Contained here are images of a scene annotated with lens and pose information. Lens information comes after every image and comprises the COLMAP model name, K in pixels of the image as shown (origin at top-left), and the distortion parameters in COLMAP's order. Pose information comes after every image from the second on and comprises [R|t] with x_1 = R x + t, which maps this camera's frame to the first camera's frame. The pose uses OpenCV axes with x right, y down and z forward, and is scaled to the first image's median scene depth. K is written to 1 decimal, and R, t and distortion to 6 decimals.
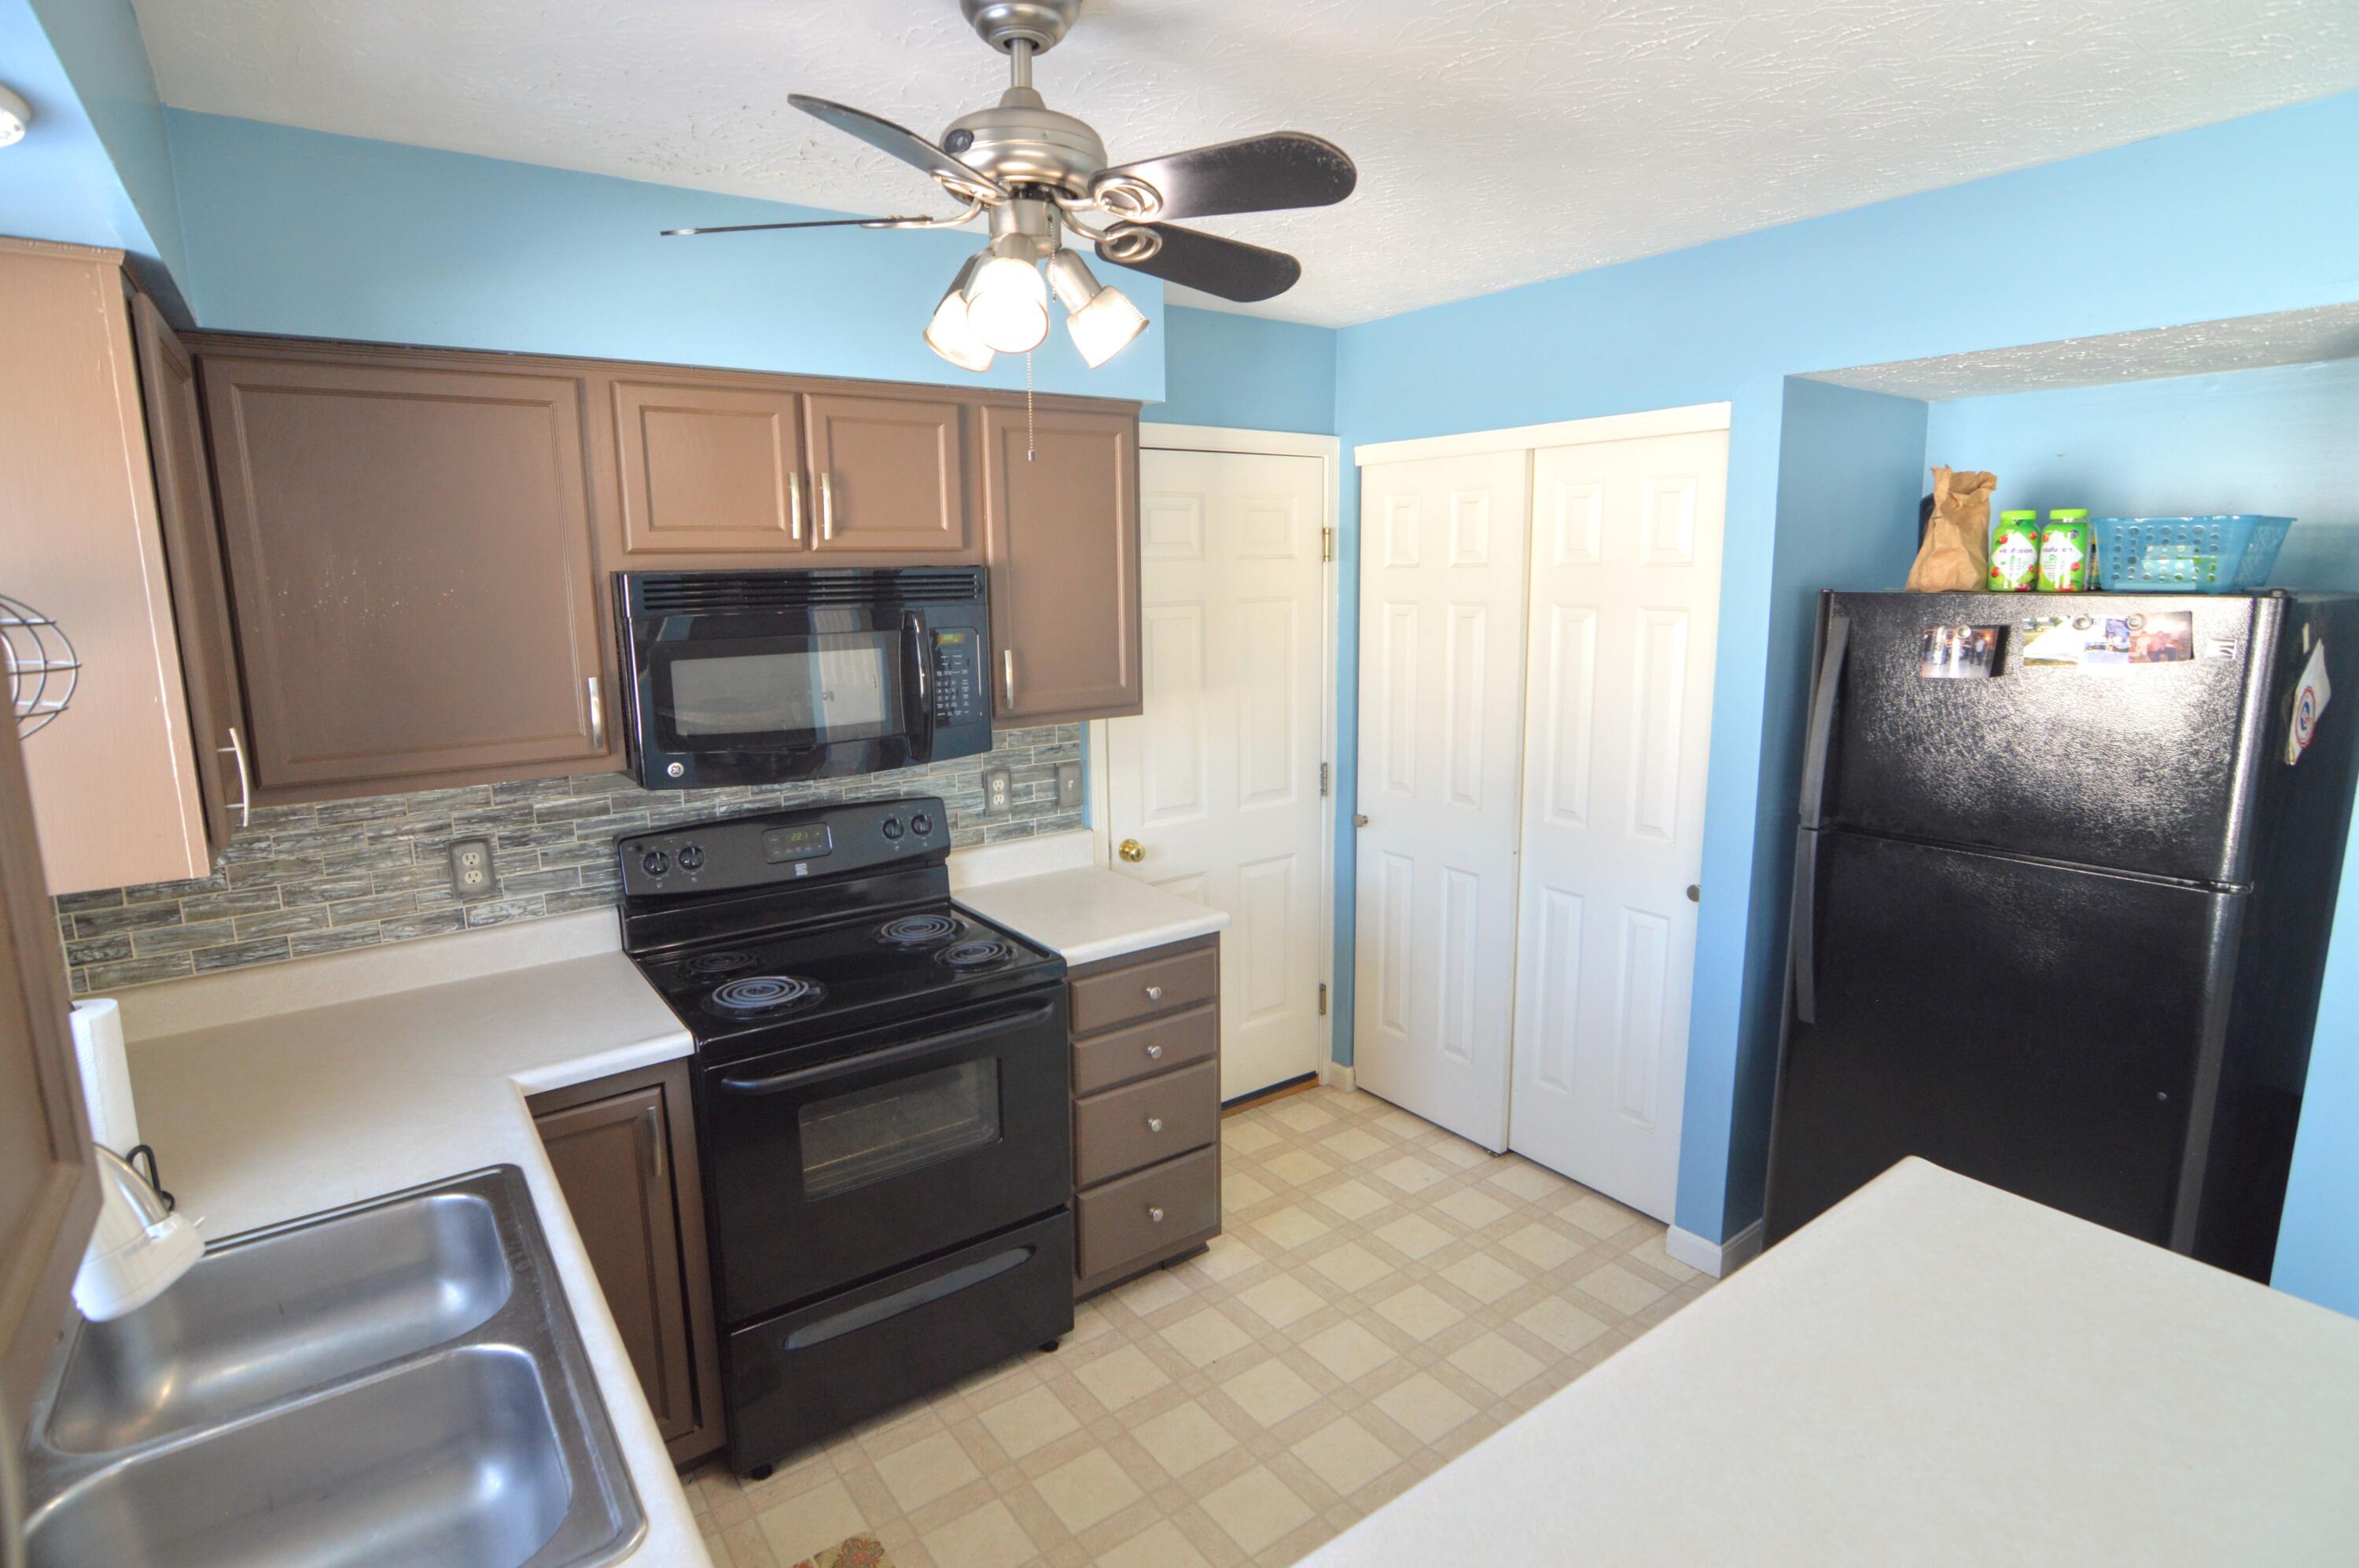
lens RADIAL K [[1164.0, 0, 1167.1], [0, 1164.0, 770.9], [0, 0, 1]] dist [-0.031169, 0.009371]
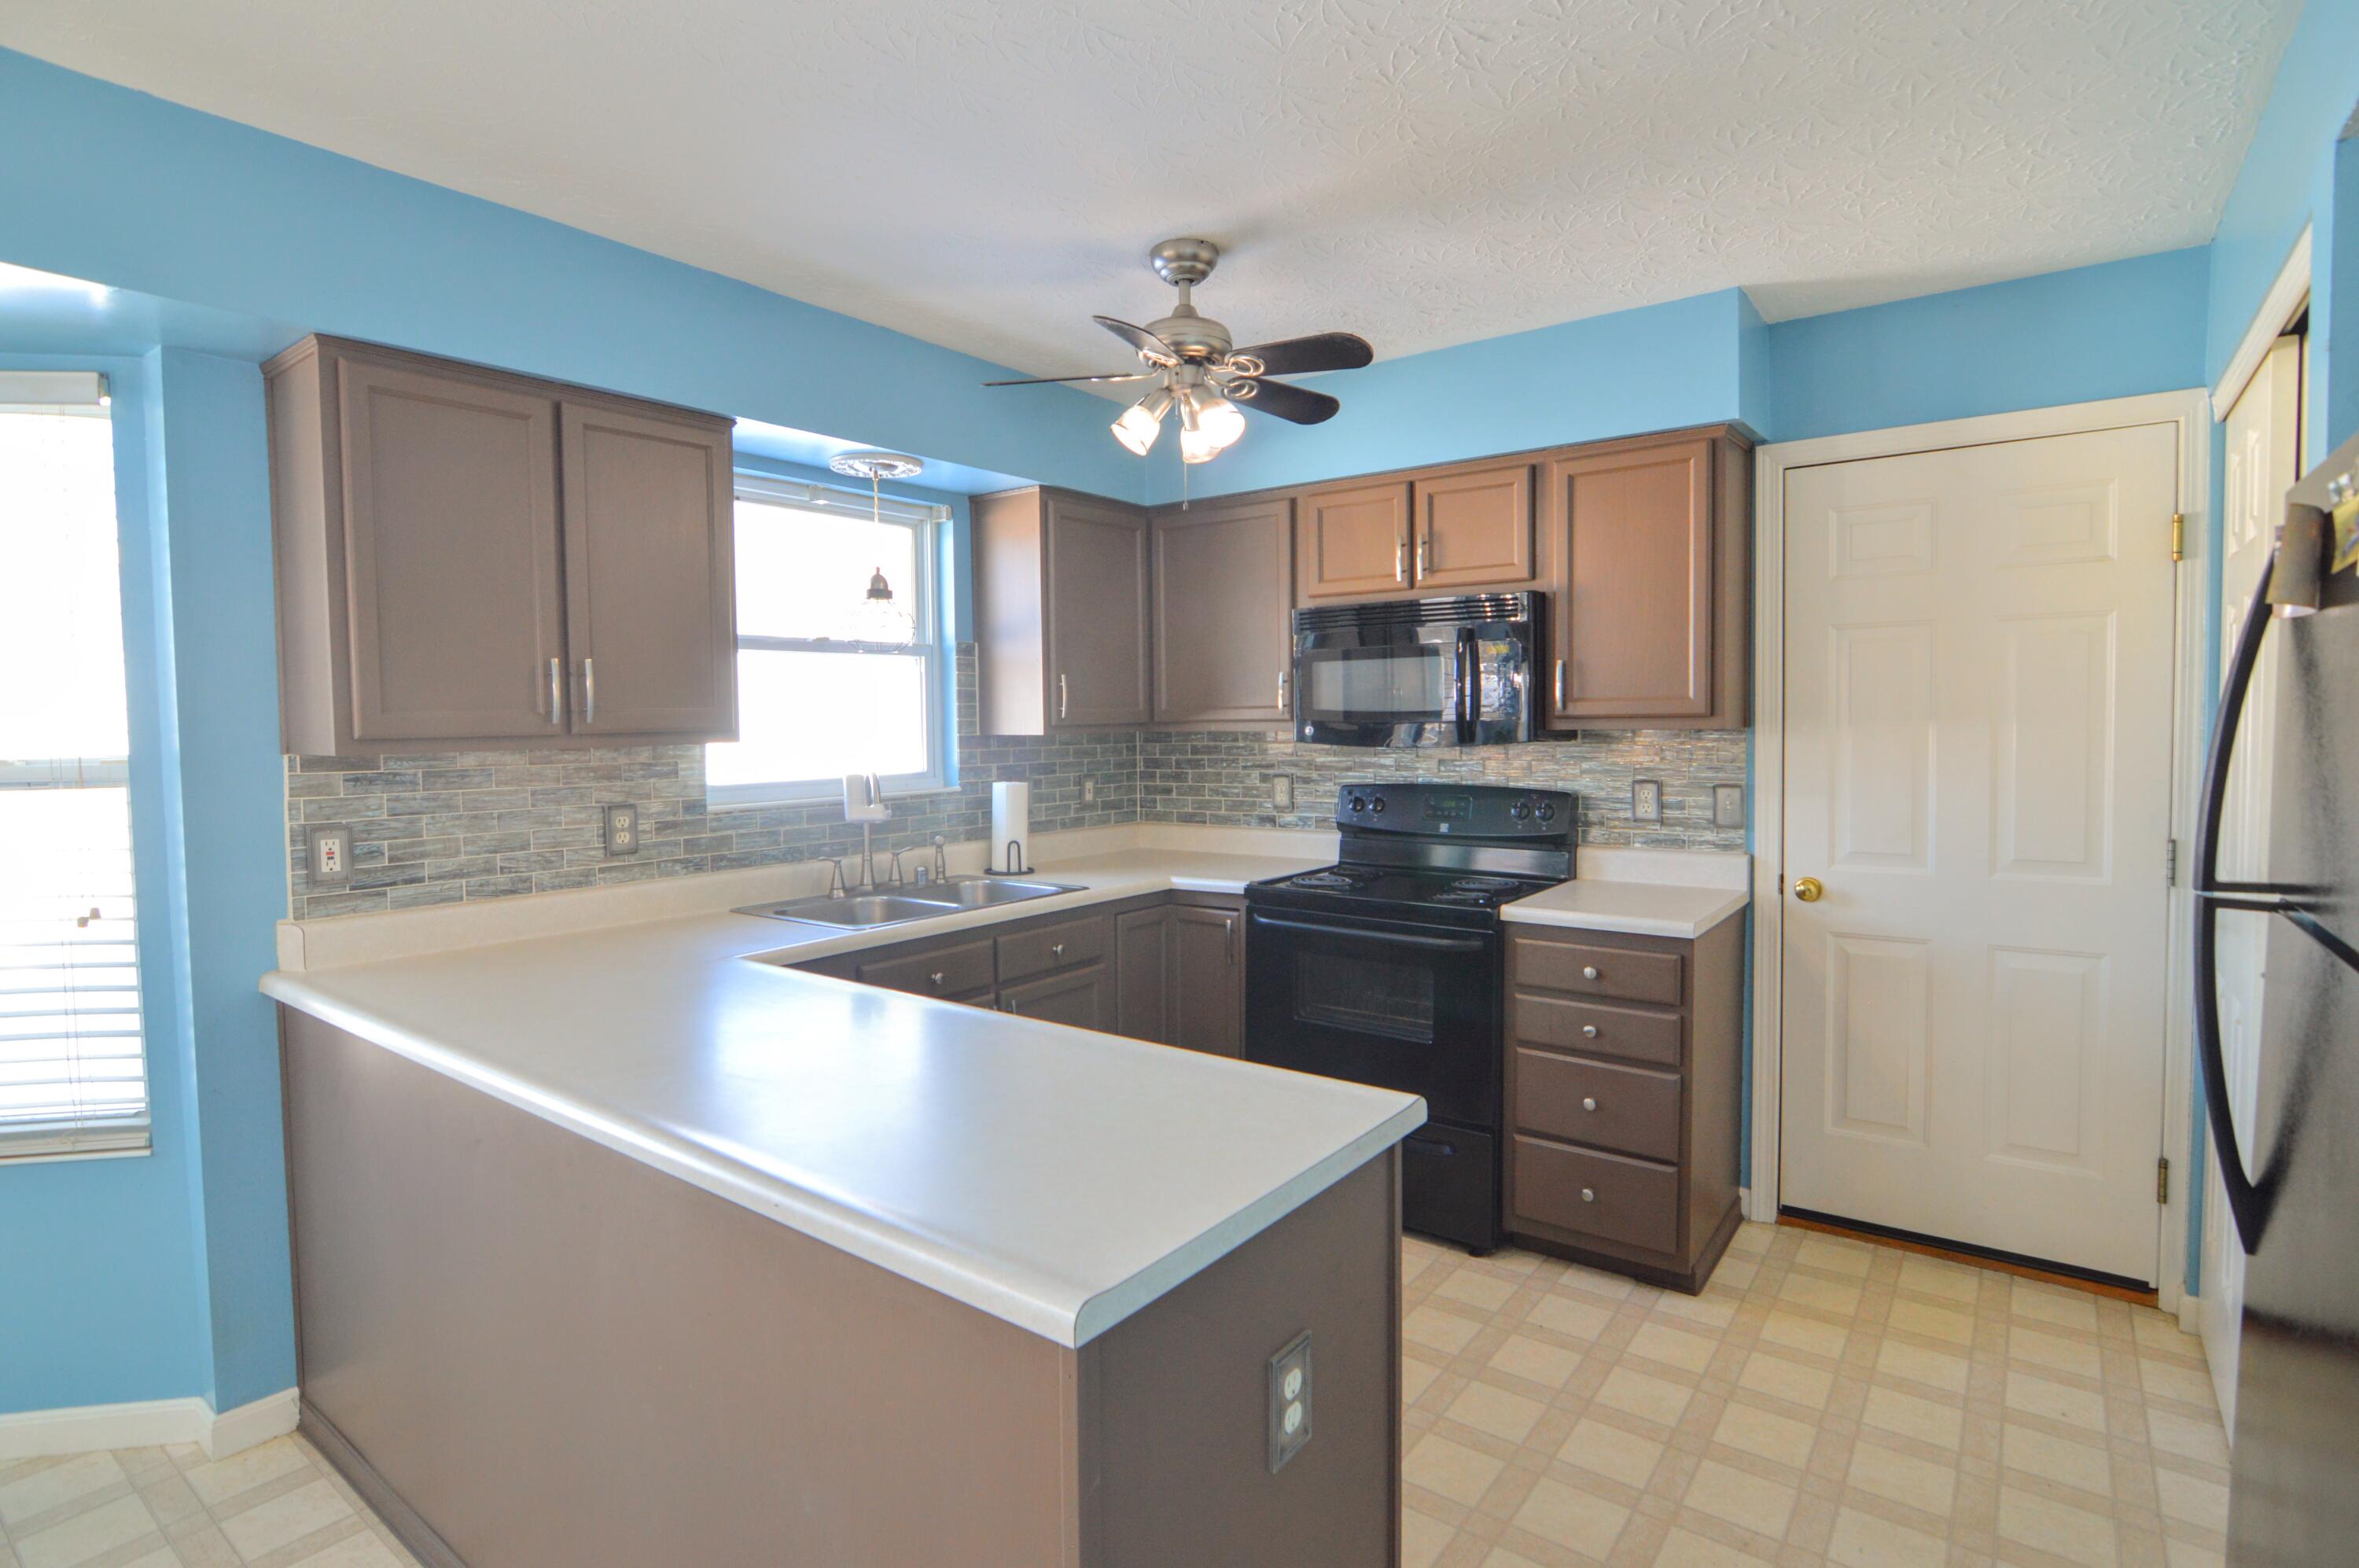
lens RADIAL K [[1165.5, 0, 1187.6], [0, 1165.5, 769.8], [0, 0, 1]] dist [-0.029634, 0.000288]
pose [[0.306913, 0.050741, -0.950384, 0.866380], [-0.155072, 0.987900, 0.002666, 0.060901], [0.939019, 0.146559, 0.311067, 0.291368]]
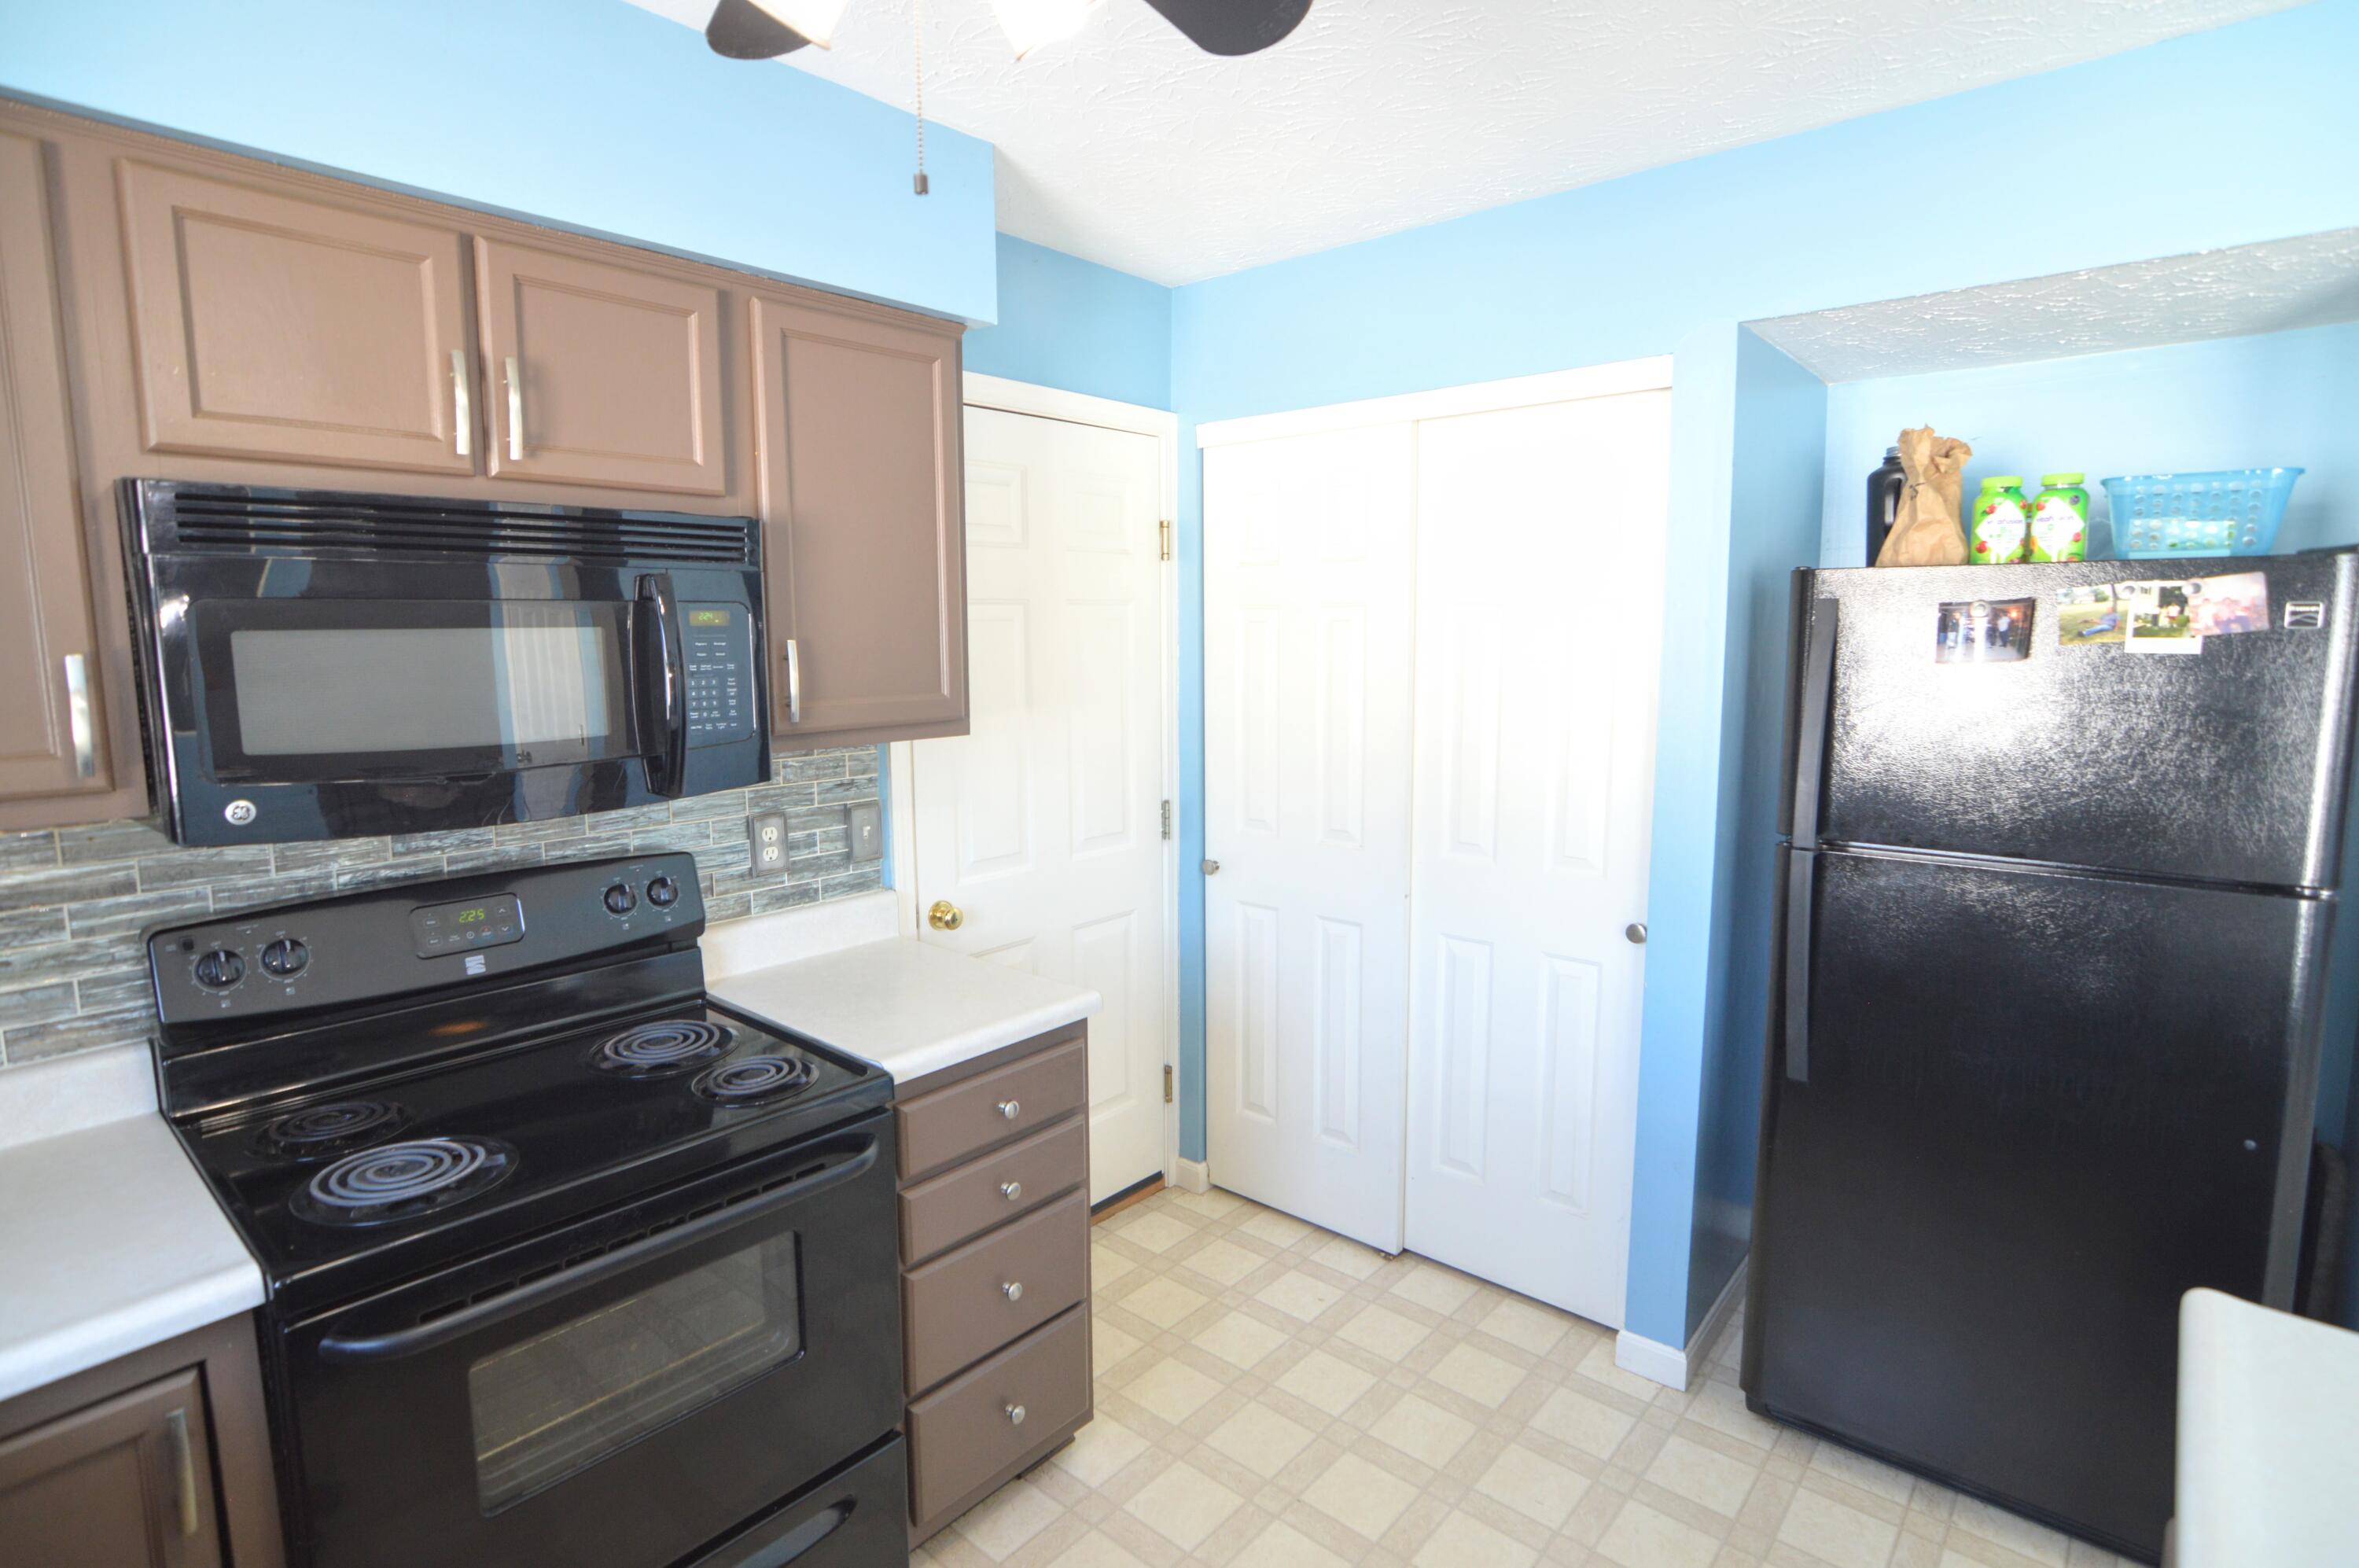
lens RADIAL K [[1164.0, 0, 1167.1], [0, 1164.0, 770.9], [0, 0, 1]] dist [-0.031169, 0.009371]
pose [[0.974377, -0.019812, 0.224048, -0.072599], [0.031211, 0.998386, -0.047453, 0.017020], [-0.222746, 0.053230, 0.973422, 0.257041]]
